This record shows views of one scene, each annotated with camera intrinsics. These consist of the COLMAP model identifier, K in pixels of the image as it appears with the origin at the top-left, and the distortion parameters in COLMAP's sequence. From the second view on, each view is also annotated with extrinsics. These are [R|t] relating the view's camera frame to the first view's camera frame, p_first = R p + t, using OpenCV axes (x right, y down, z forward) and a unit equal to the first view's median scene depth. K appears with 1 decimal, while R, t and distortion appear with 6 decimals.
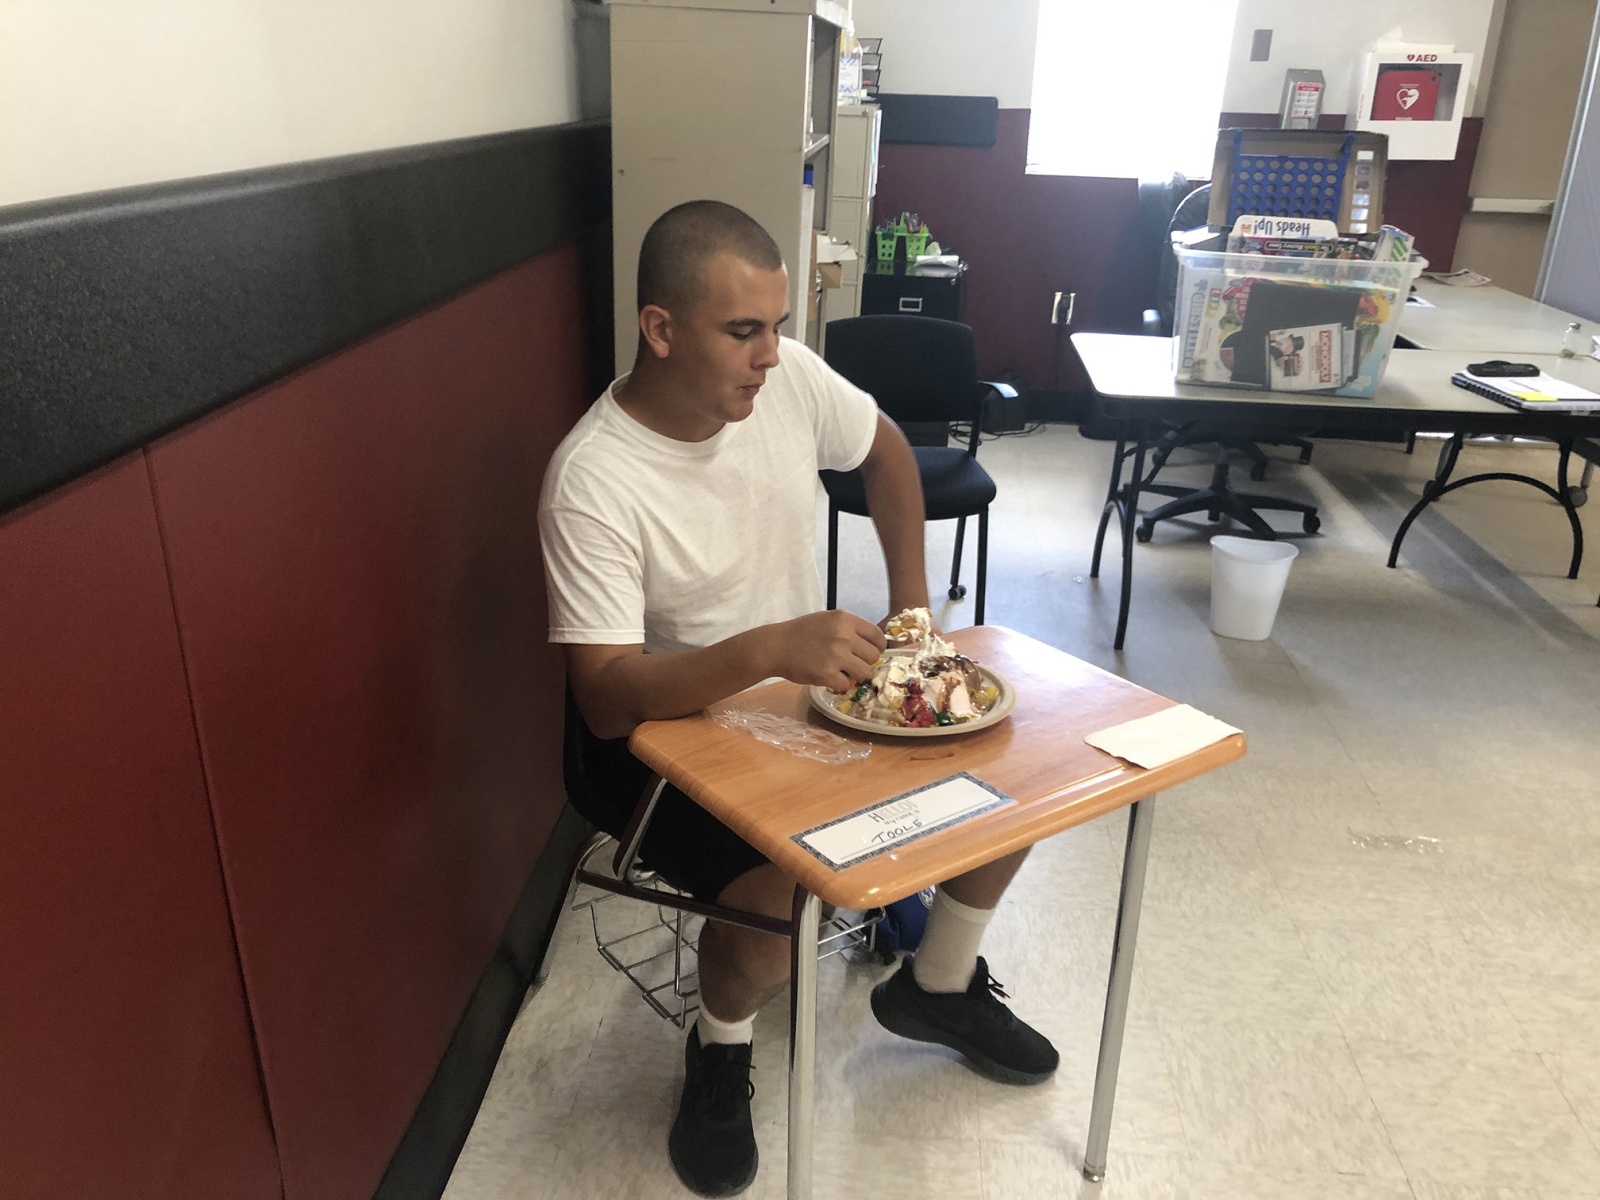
lens RADIAL K [[1312.1, 0, 796.1], [0, 1312.1, 619.0], [0, 0, 1]] dist [0.002611, 0.017993]
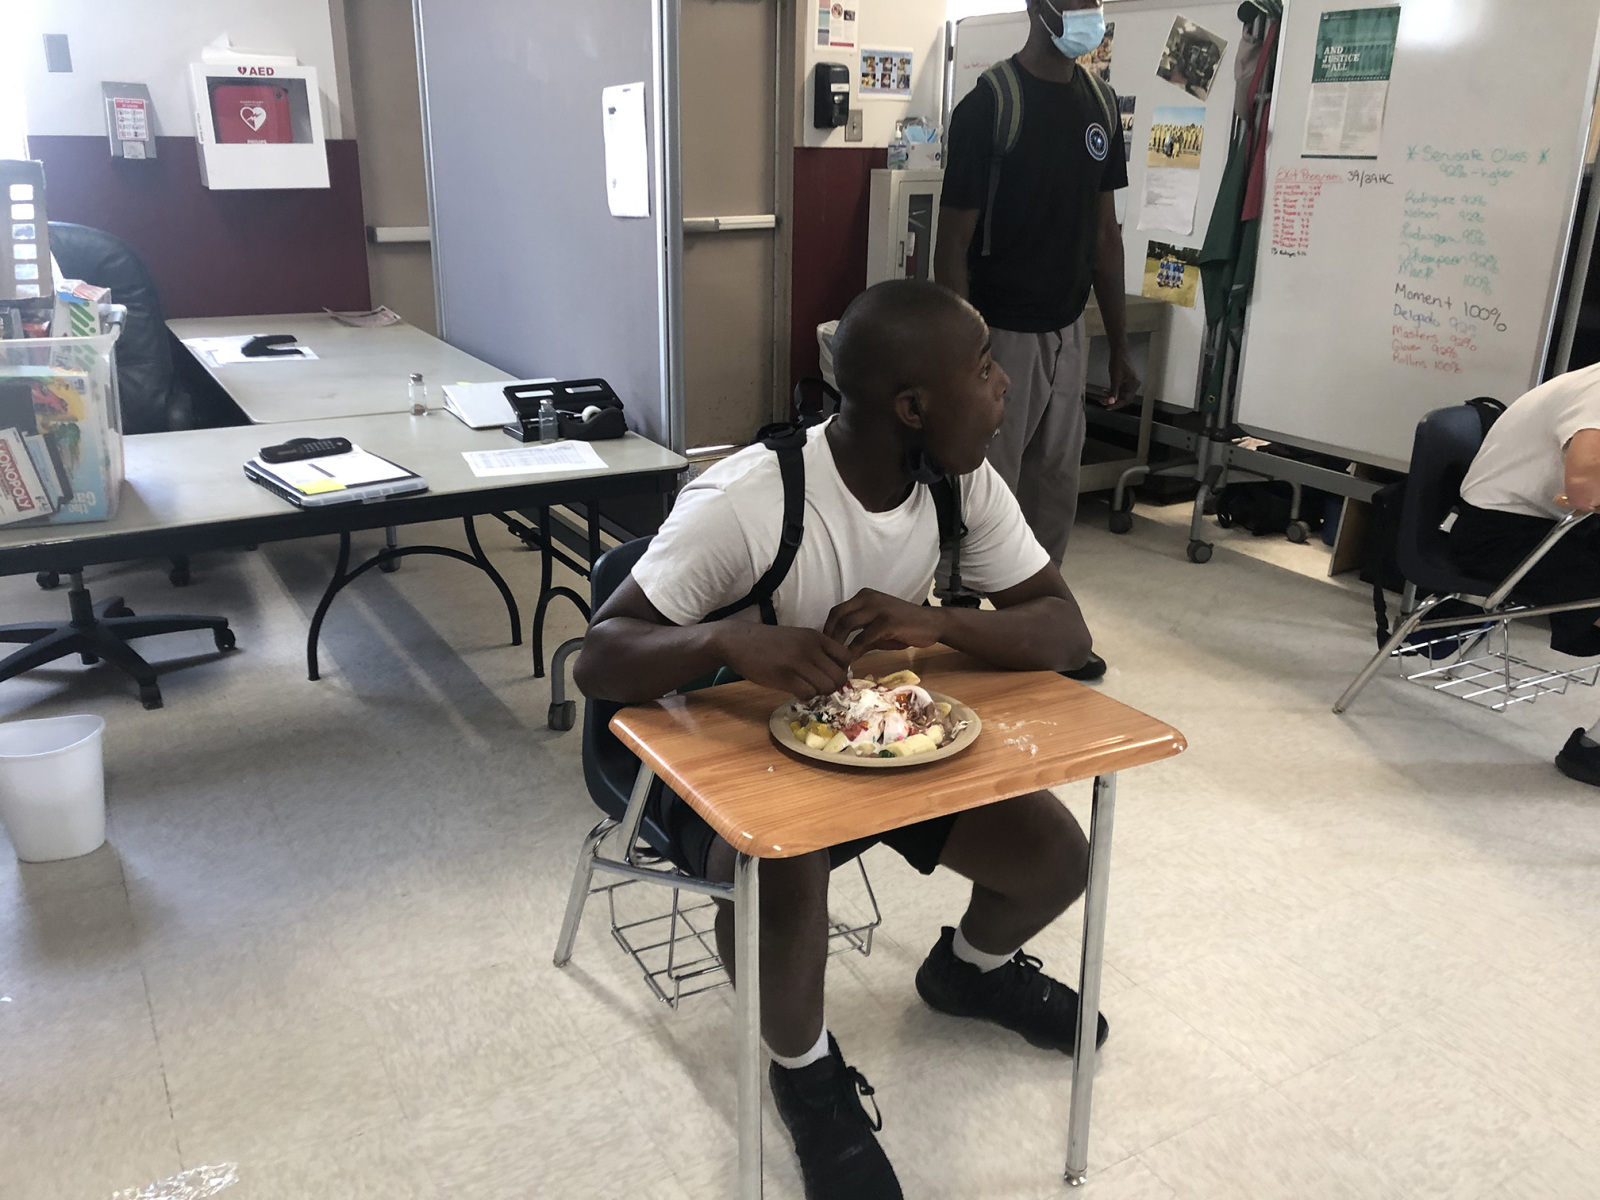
lens RADIAL K [[1312.1, 0, 796.1], [0, 1312.1, 619.0], [0, 0, 1]] dist [0.002611, 0.017993]
pose [[0.810671, -0.214266, 0.544887, 0.255809], [0.223815, 0.973360, 0.049767, -0.049428], [-0.541035, 0.081609, 0.837031, 0.141731]]
